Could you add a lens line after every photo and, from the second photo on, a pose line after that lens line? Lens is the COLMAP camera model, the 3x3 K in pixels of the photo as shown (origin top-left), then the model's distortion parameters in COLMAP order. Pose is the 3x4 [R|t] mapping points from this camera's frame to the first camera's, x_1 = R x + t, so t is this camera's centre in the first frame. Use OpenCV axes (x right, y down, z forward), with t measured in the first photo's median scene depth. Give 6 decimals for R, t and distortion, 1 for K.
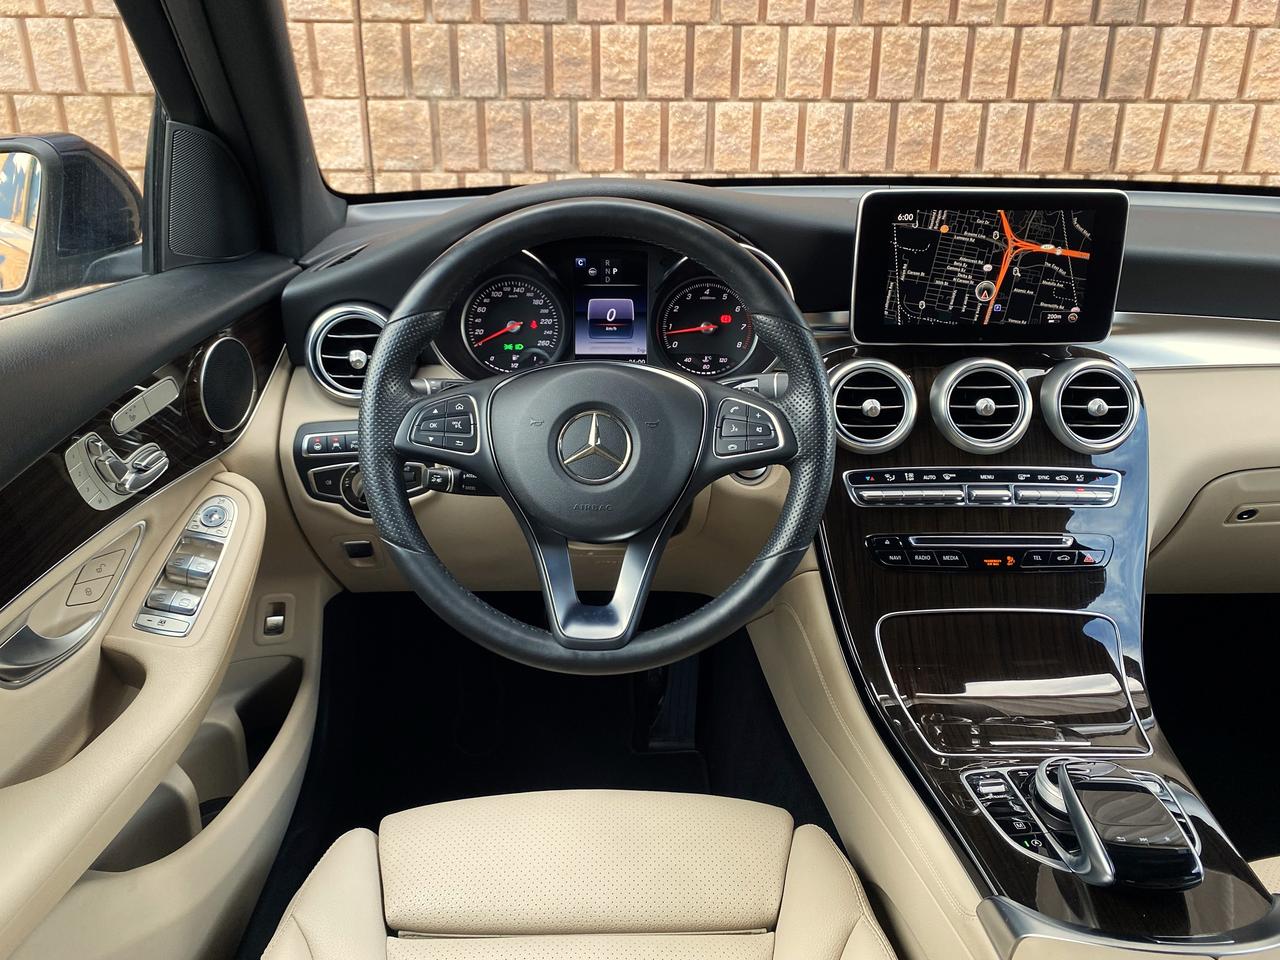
lens RADIAL K [[987.2, 0, 632.9], [0, 987.2, 464.4], [0, 0, 1]] dist [0.032042, -0.033782]
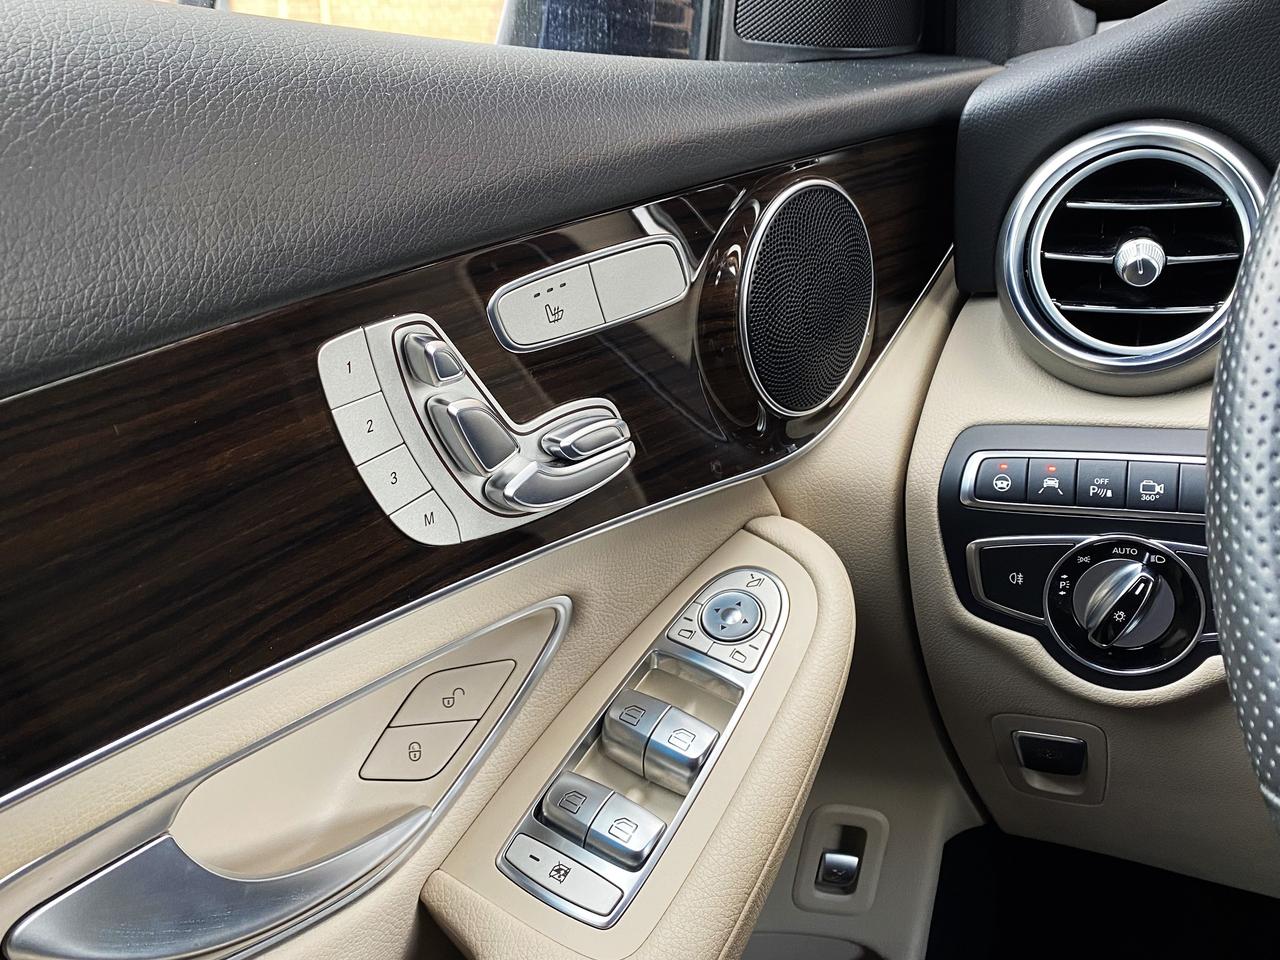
lens RADIAL K [[1187.6, 0, 613.9], [0, 1187.6, 467.7], [0, 0, 1]] dist [0.057662, 0.000000]
pose [[0.841383, 0.090443, -0.532818, -0.201233], [-0.145113, 0.987500, -0.061528, 0.028428], [0.520593, 0.129088, 0.843990, 0.533574]]
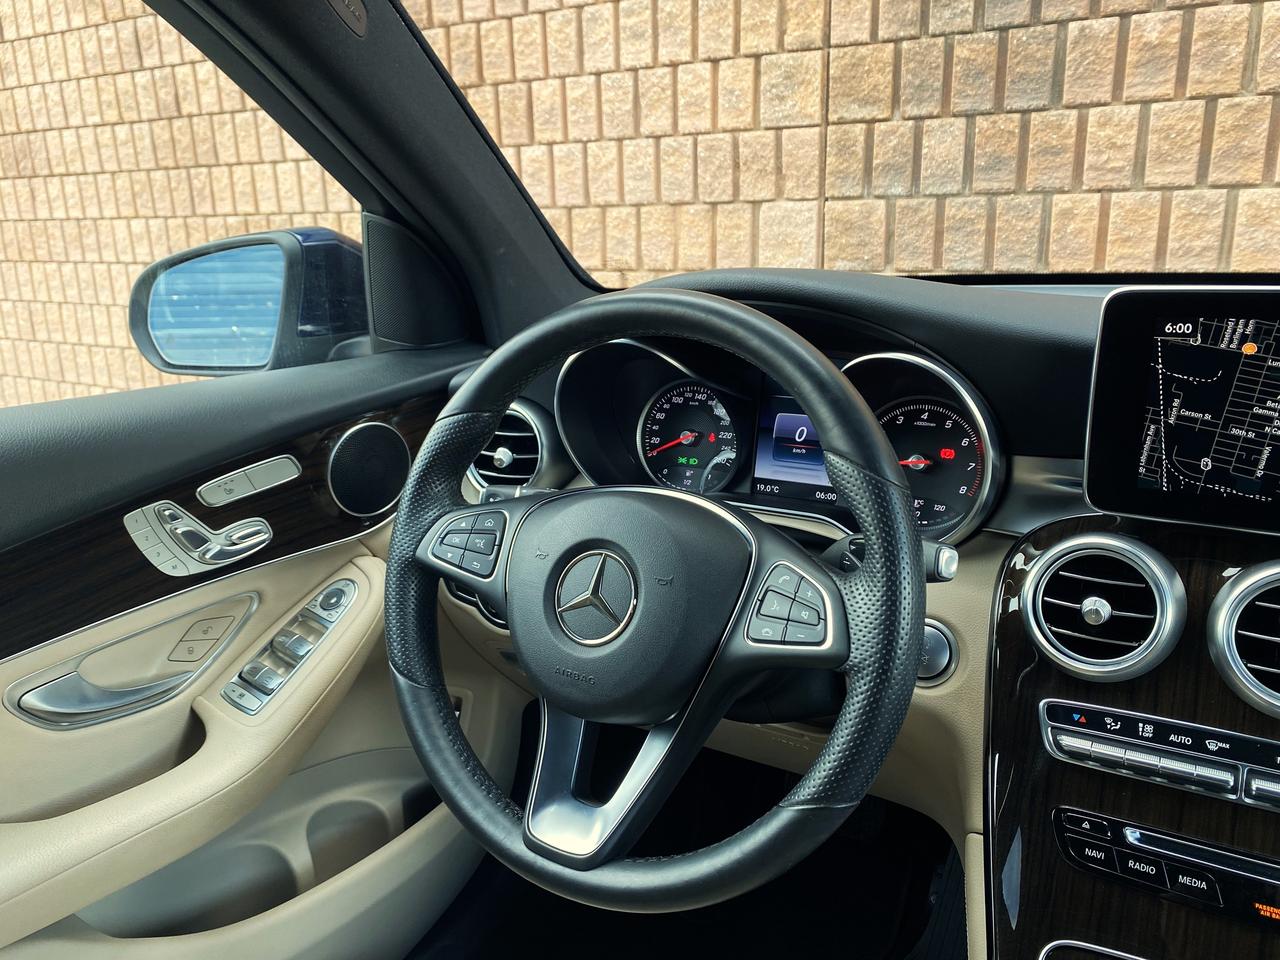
lens RADIAL K [[987.2, 0, 622.6], [0, 987.2, 463.6], [0, 0, 1]] dist [0.032042, -0.033782]
pose [[0.847823, 0.104901, -0.519801, 0.308956], [-0.156709, 0.986021, -0.056613, -0.067036], [0.506596, 0.129455, 0.852410, 0.270927]]
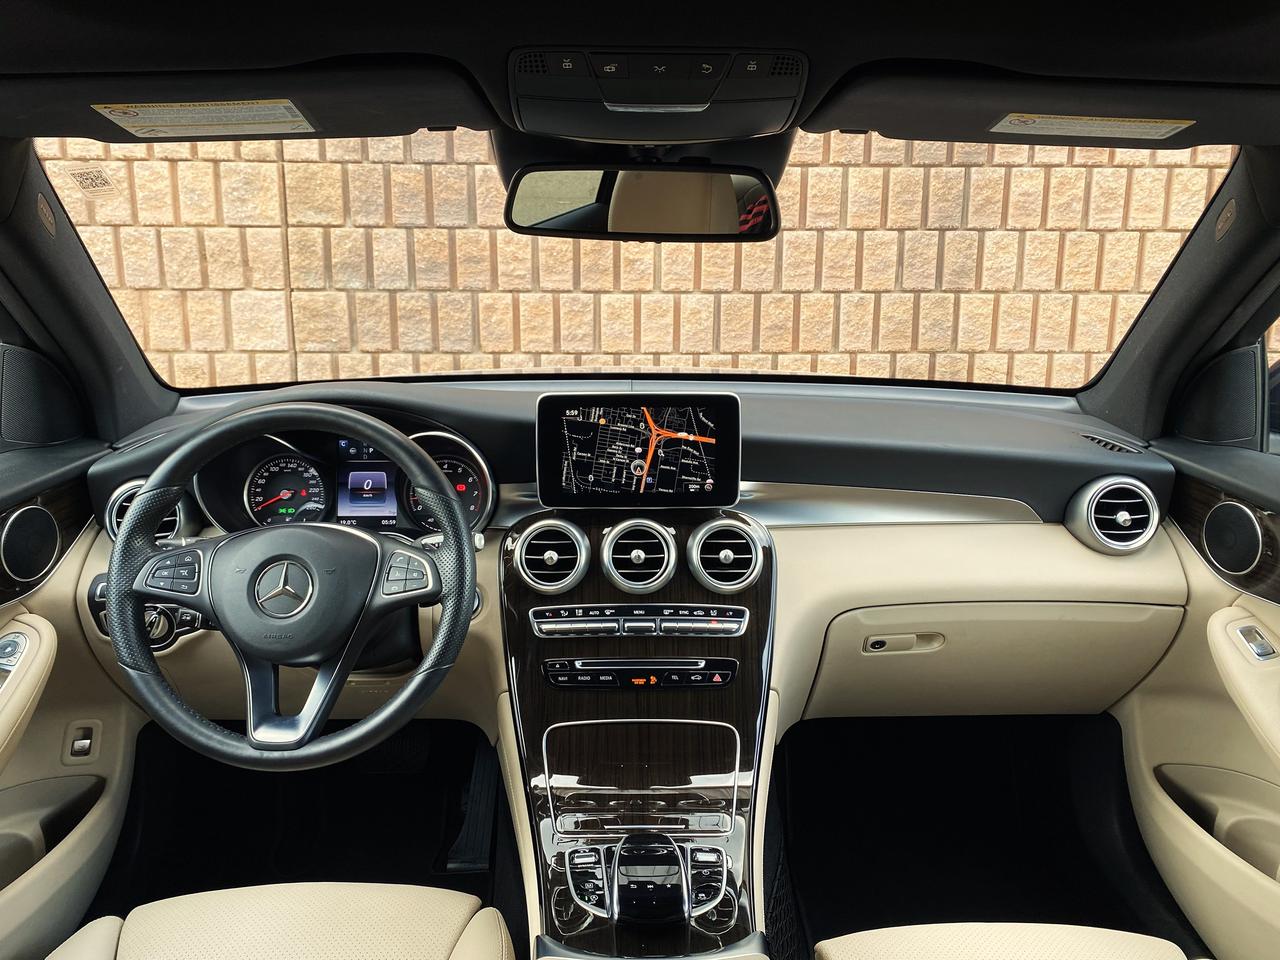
lens RADIAL K [[987.2, 0, 644.2], [0, 987.2, 466.1], [0, 0, 1]] dist [0.032042, -0.033782]
pose [[0.999841, -0.004920, 0.017136, 0.342313], [0.007540, 0.987673, -0.156353, 0.025408], [-0.016156, 0.156457, 0.987553, -0.272075]]
